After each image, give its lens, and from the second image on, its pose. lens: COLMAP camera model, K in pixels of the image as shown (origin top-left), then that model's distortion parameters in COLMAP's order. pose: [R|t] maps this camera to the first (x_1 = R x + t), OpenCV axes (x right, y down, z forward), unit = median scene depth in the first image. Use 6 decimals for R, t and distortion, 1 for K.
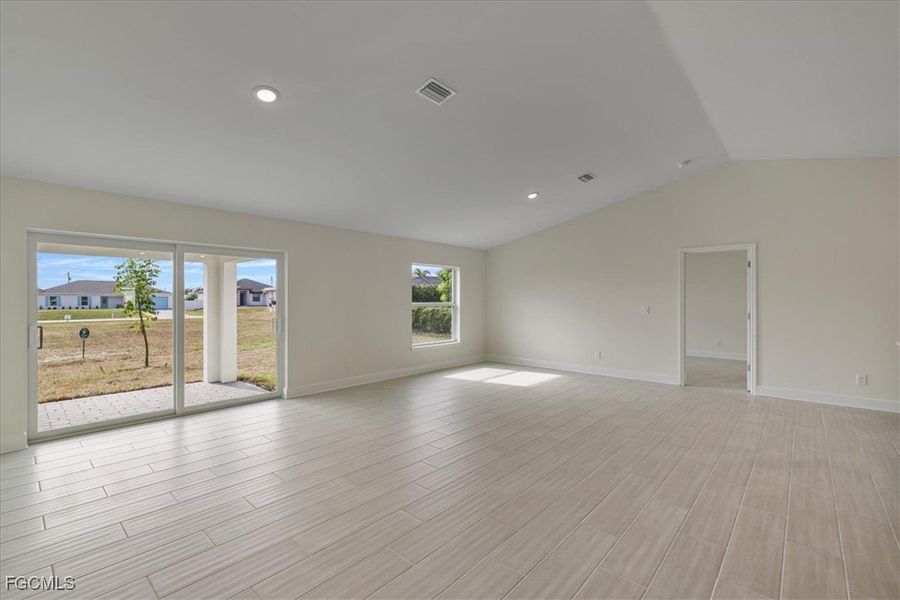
lens RADIAL K [[406.0, 0, 450.0], [0, 406.0, 300.0], [0, 0, 1]] dist [0.012081, 0.000168]
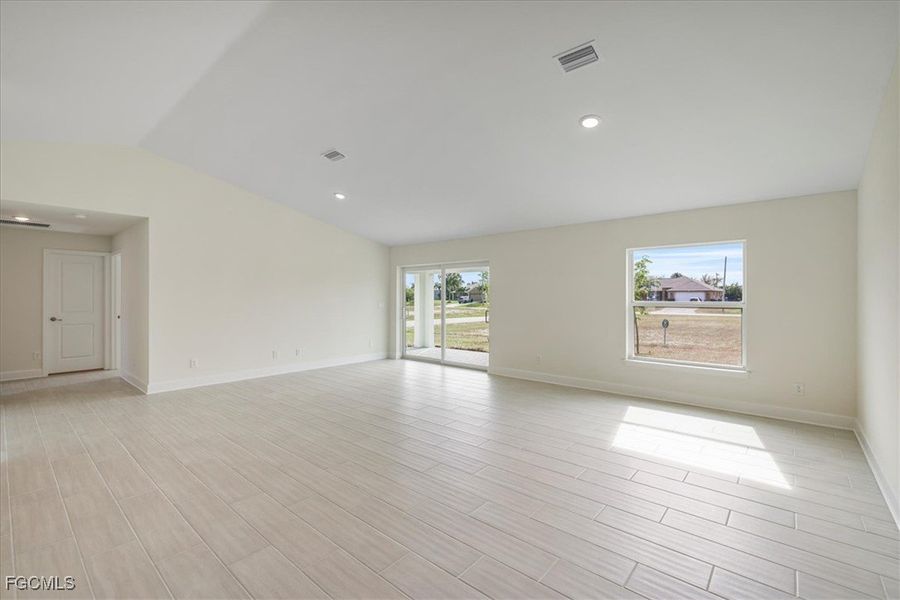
lens RADIAL K [[395.0, 0, 450.0], [0, 395.0, 300.0], [0, 0, 1]] dist [-0.000842, -0.000212]
pose [[0.002753, 0.011132, -0.999934, 1.048340], [-0.007078, 0.999913, 0.011113, -0.005936], [0.999971, 0.007047, 0.002832, 1.058557]]
